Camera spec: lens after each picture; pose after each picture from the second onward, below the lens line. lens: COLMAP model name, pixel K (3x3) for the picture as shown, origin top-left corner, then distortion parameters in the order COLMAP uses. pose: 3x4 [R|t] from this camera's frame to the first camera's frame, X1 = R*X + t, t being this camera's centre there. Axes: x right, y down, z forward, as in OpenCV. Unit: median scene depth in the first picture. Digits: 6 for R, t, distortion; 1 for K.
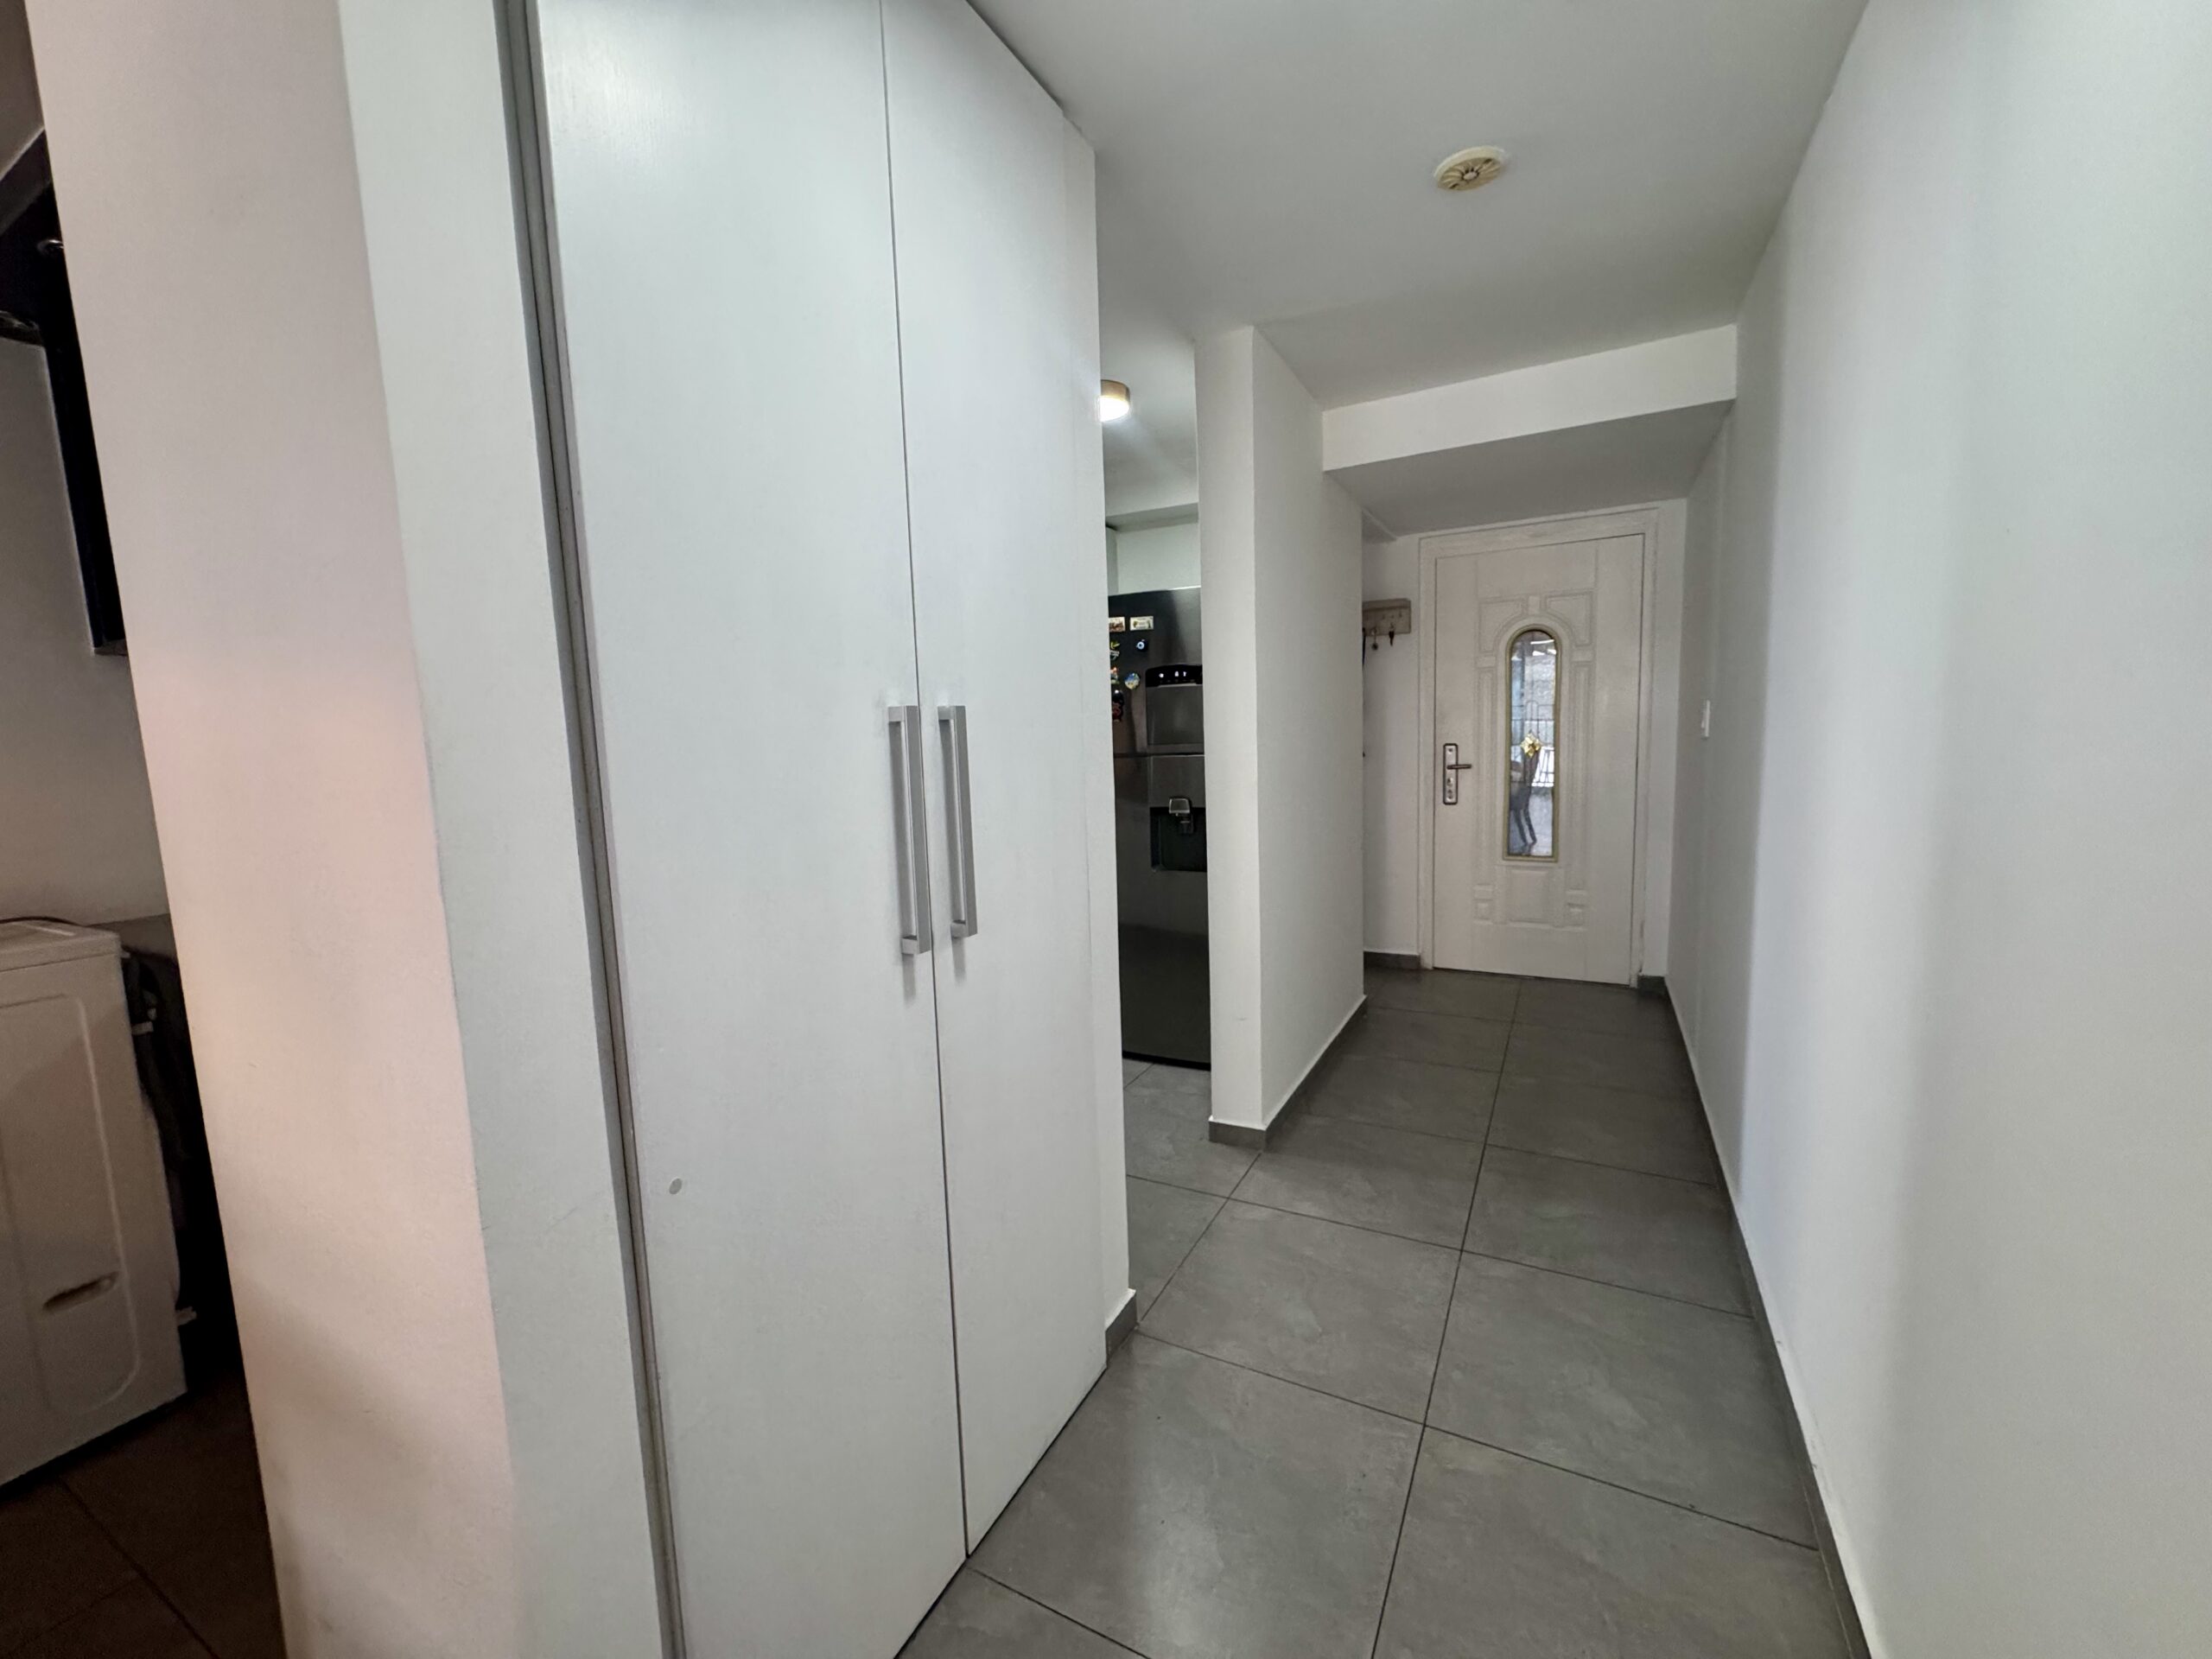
lens RADIAL K [[890.1, 0, 1111.4], [0, 890.1, 815.1], [0, 0, 1]] dist [-0.001461, -0.001161]
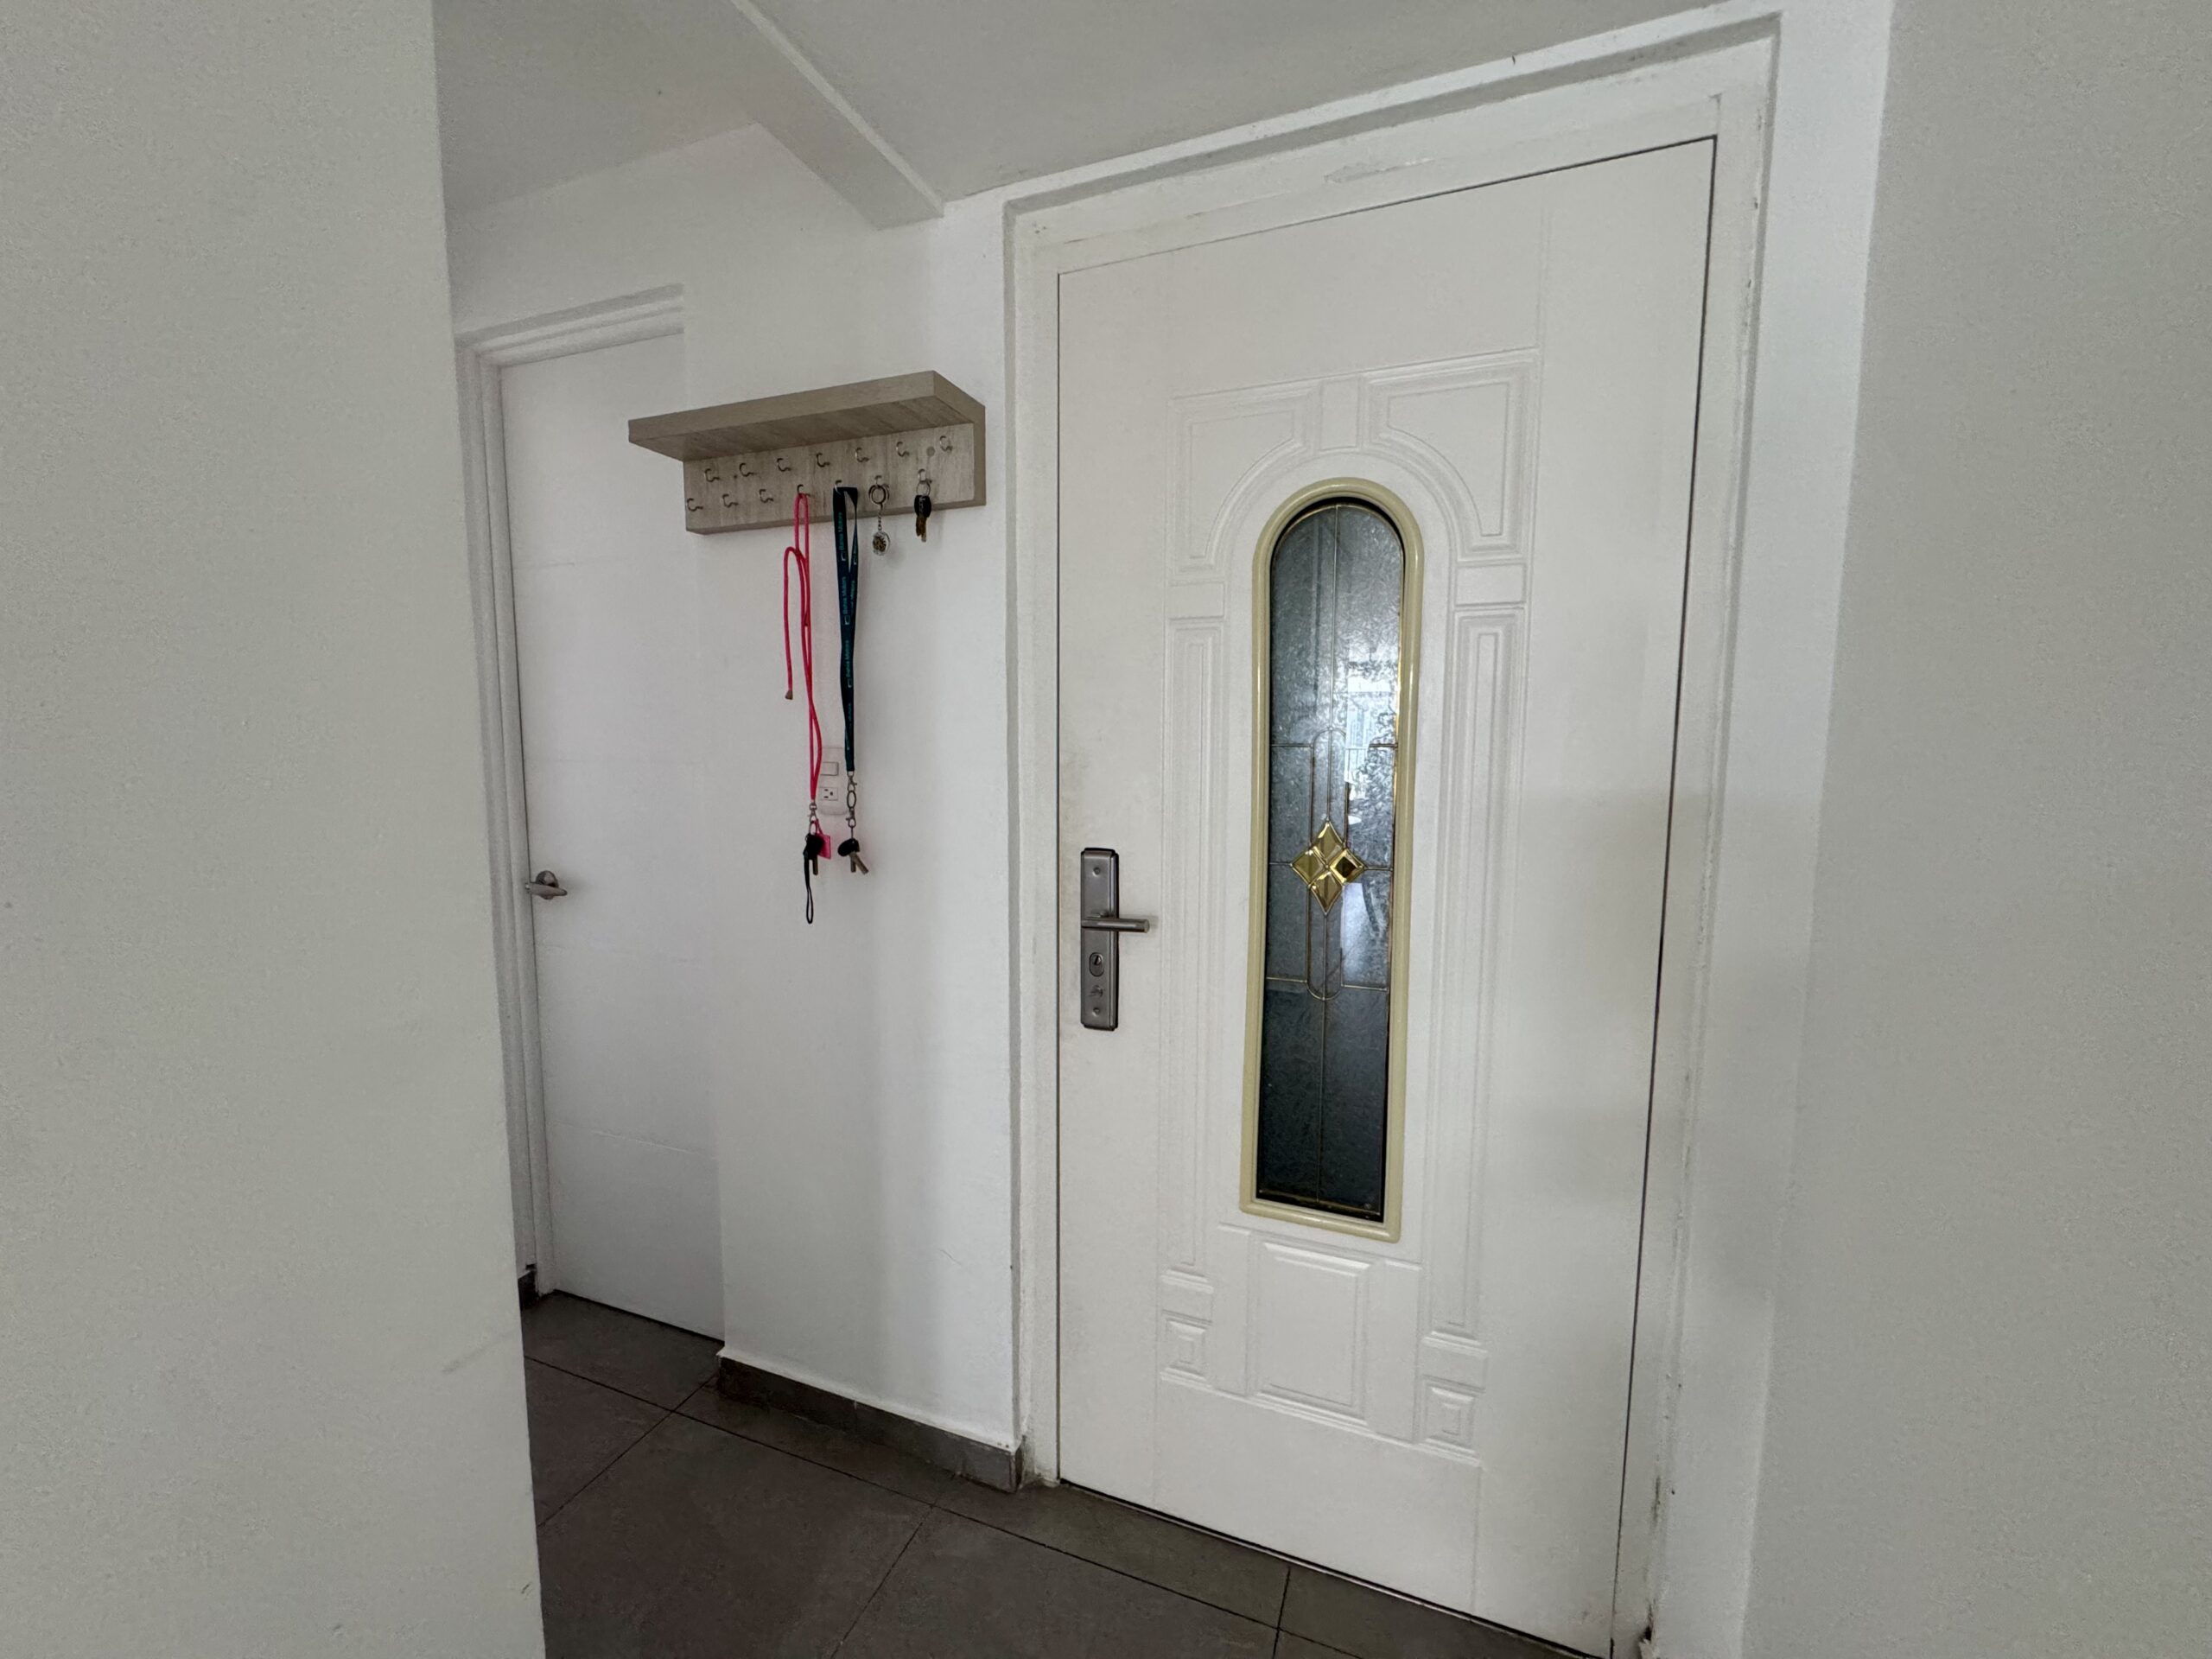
lens RADIAL K [[890.1, 0, 1108.3], [0, 890.1, 842.8], [0, 0, 1]] dist [-0.001461, -0.001161]
pose [[0.995625, 0.029908, 0.088523, 0.356217], [-0.028974, 0.999510, -0.011815, -0.079463], [-0.088833, 0.009198, 0.996004, 0.673212]]
